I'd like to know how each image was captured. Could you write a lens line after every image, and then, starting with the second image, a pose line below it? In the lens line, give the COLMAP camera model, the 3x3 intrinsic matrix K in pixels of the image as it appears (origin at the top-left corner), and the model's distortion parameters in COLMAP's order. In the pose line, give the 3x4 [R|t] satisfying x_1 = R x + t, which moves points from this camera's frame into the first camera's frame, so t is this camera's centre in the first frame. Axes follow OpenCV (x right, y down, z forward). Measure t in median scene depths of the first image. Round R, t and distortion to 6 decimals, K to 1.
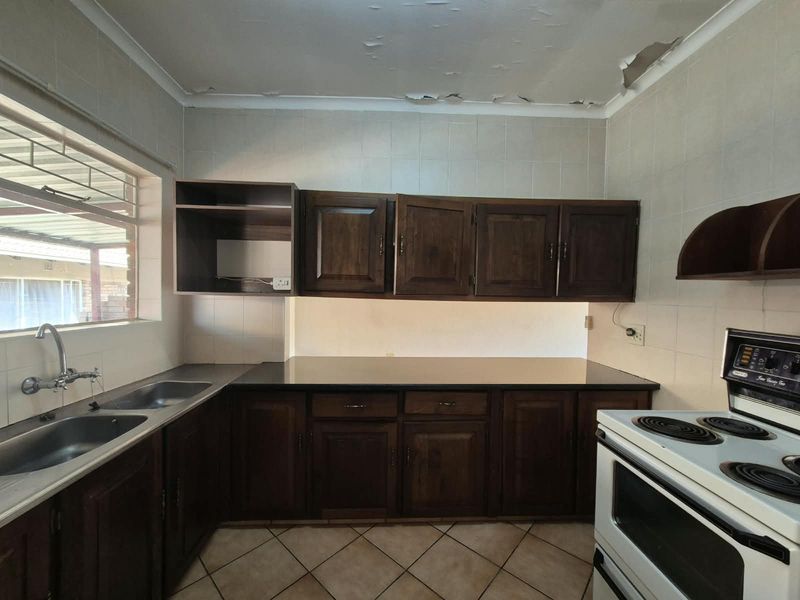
lens RADIAL K [[329.3, 0, 397.8], [0, 329.3, 302.3], [0, 0, 1]] dist [0.001950, 0.000379]
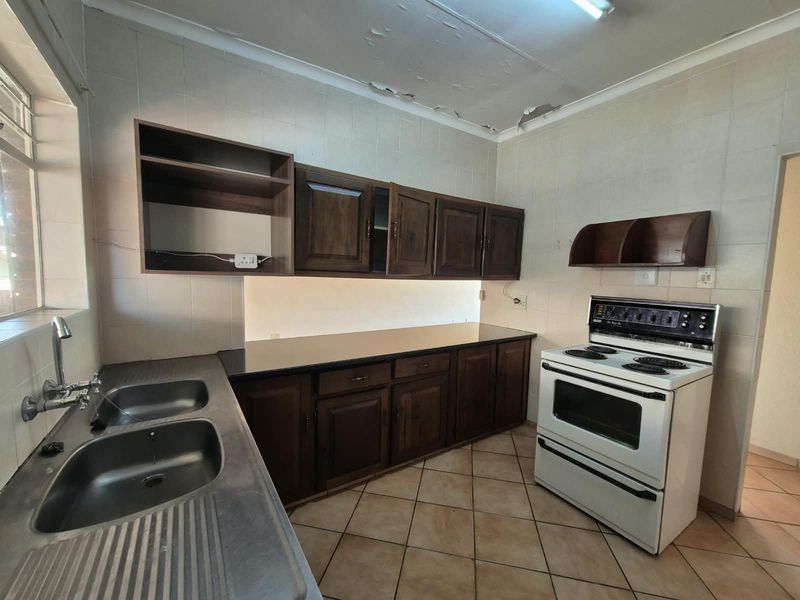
lens RADIAL K [[329.3, 0, 398.5], [0, 329.3, 302.7], [0, 0, 1]] dist [0.001950, 0.000379]
pose [[0.859947, -0.040442, 0.508778, -0.524378], [0.004774, 0.997449, 0.071218, -0.007447], [-0.510361, -0.058815, 0.857947, 0.022714]]
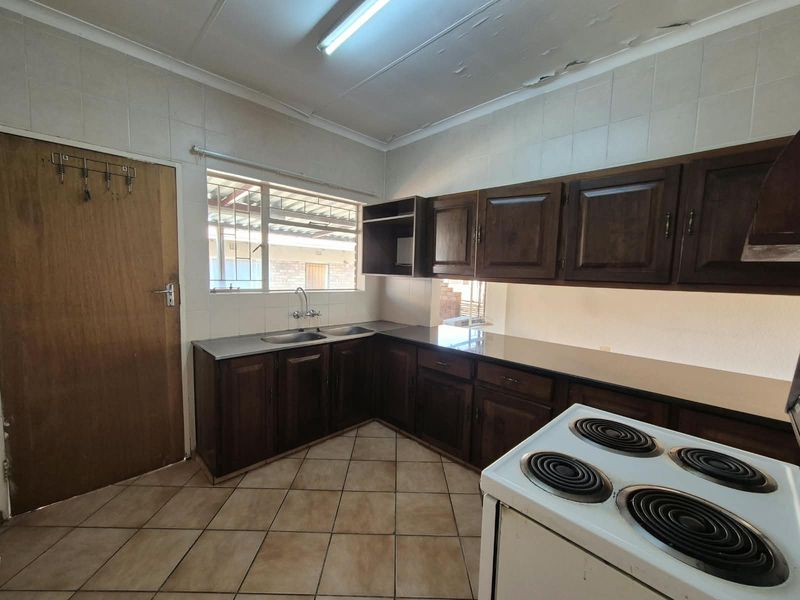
lens RADIAL K [[329.3, 0, 397.0], [0, 329.3, 302.3], [0, 0, 1]] dist [0.001950, 0.000379]
pose [[0.675056, 0.072816, -0.734164, 0.648841], [-0.038286, 0.997234, 0.063705, 0.001016], [0.736772, -0.014896, 0.675977, -0.000290]]
